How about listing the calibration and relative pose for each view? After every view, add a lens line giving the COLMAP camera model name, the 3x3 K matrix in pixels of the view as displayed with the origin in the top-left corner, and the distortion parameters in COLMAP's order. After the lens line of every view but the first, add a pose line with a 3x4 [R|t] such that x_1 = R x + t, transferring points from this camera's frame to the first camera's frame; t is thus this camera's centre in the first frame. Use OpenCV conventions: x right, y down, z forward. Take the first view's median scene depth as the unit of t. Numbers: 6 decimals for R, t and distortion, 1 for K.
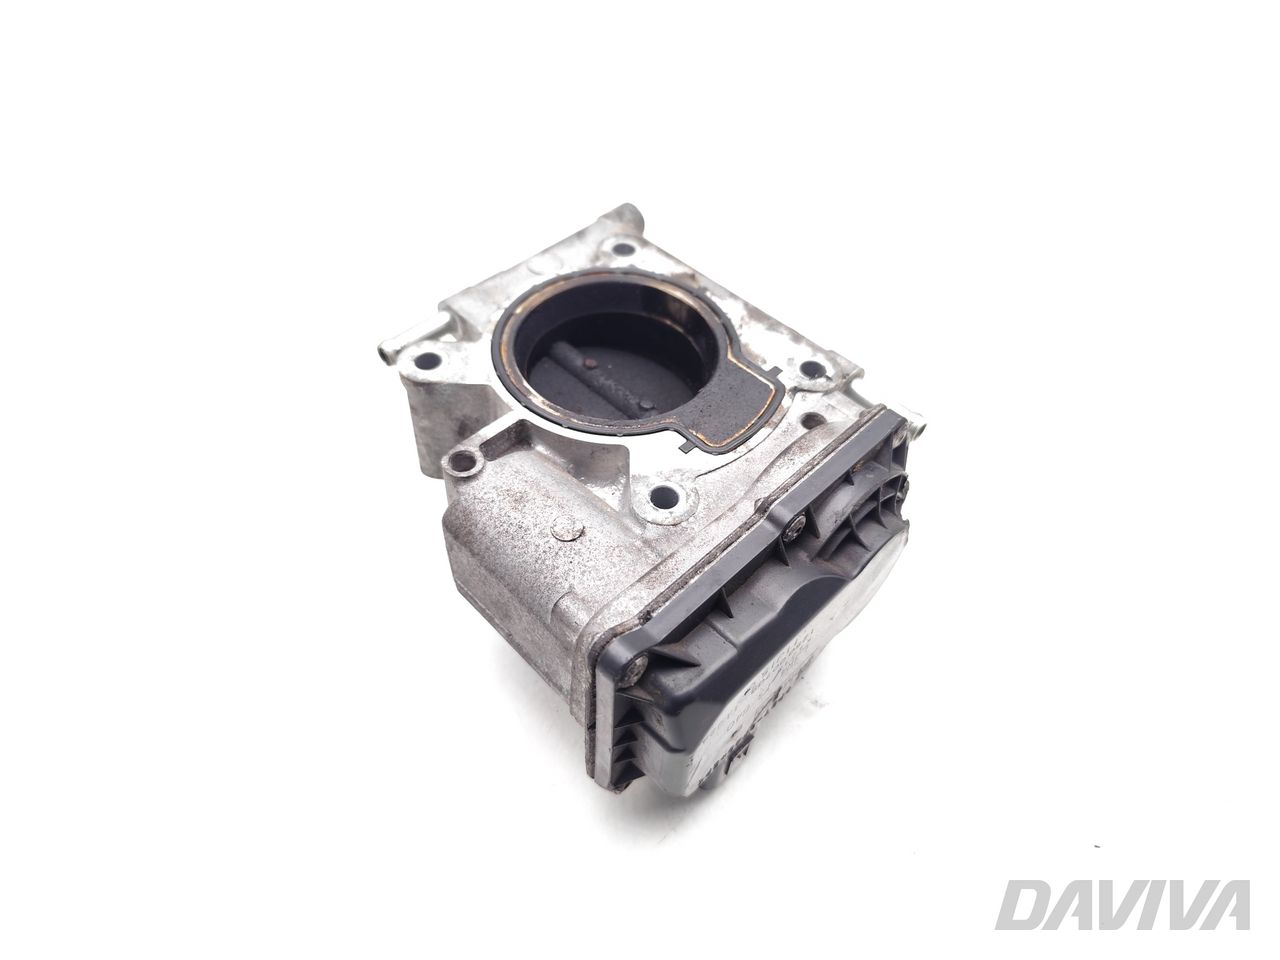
lens RADIAL K [[918.2, 0, 635.2], [0, 918.2, 479.8], [0, 0, 1]] dist [0.004225, 0.000027]
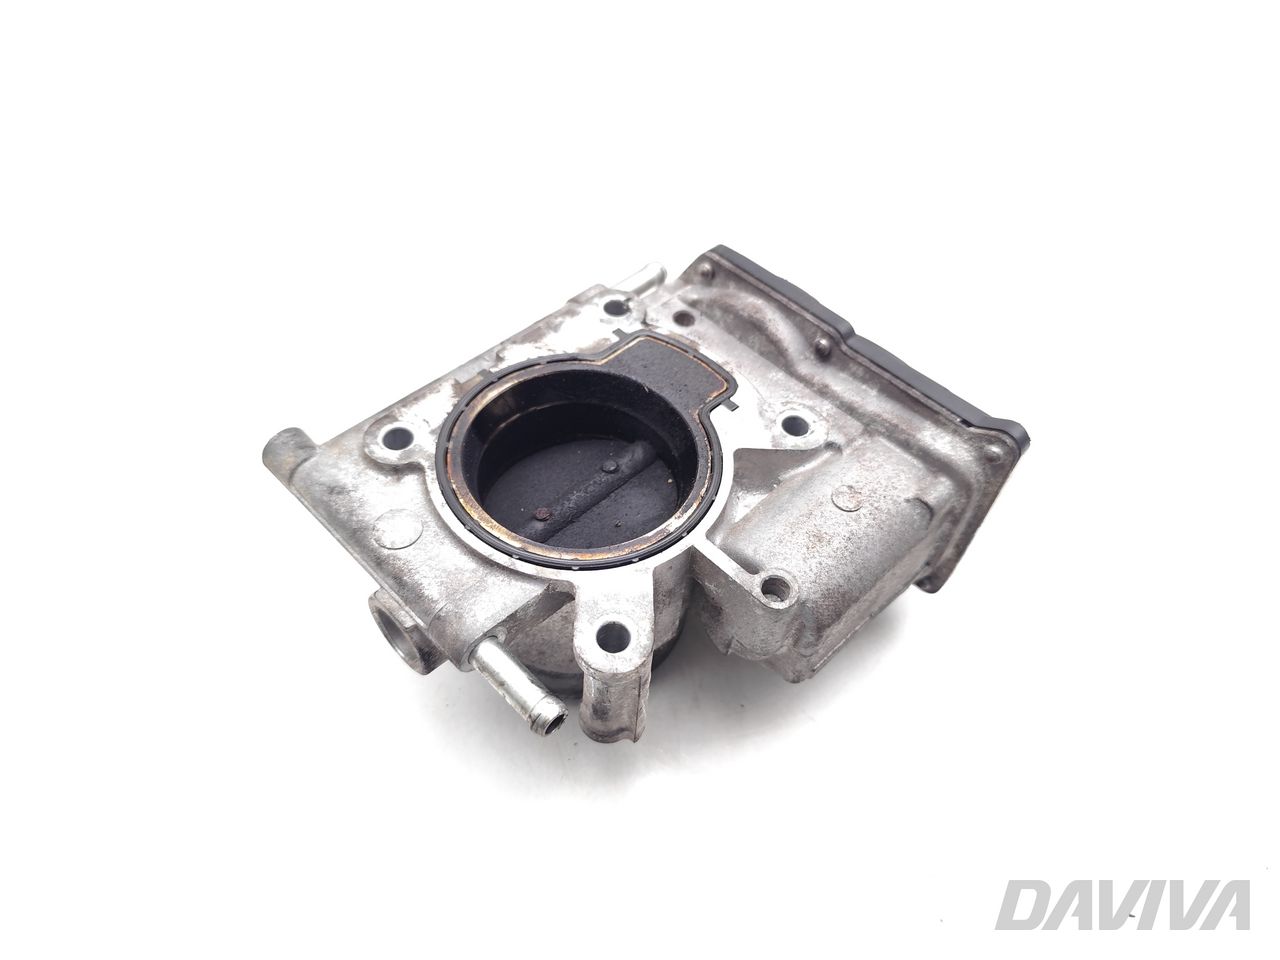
lens RADIAL K [[918.2, 0, 635.2], [0, 918.2, 479.8], [0, 0, 1]] dist [0.004225, 0.000027]
pose [[0.010132, -0.797507, 0.603225, -0.584379], [0.723773, 0.422094, 0.545884, -0.591766], [-0.689964, 0.431067, 0.581491, 0.482376]]
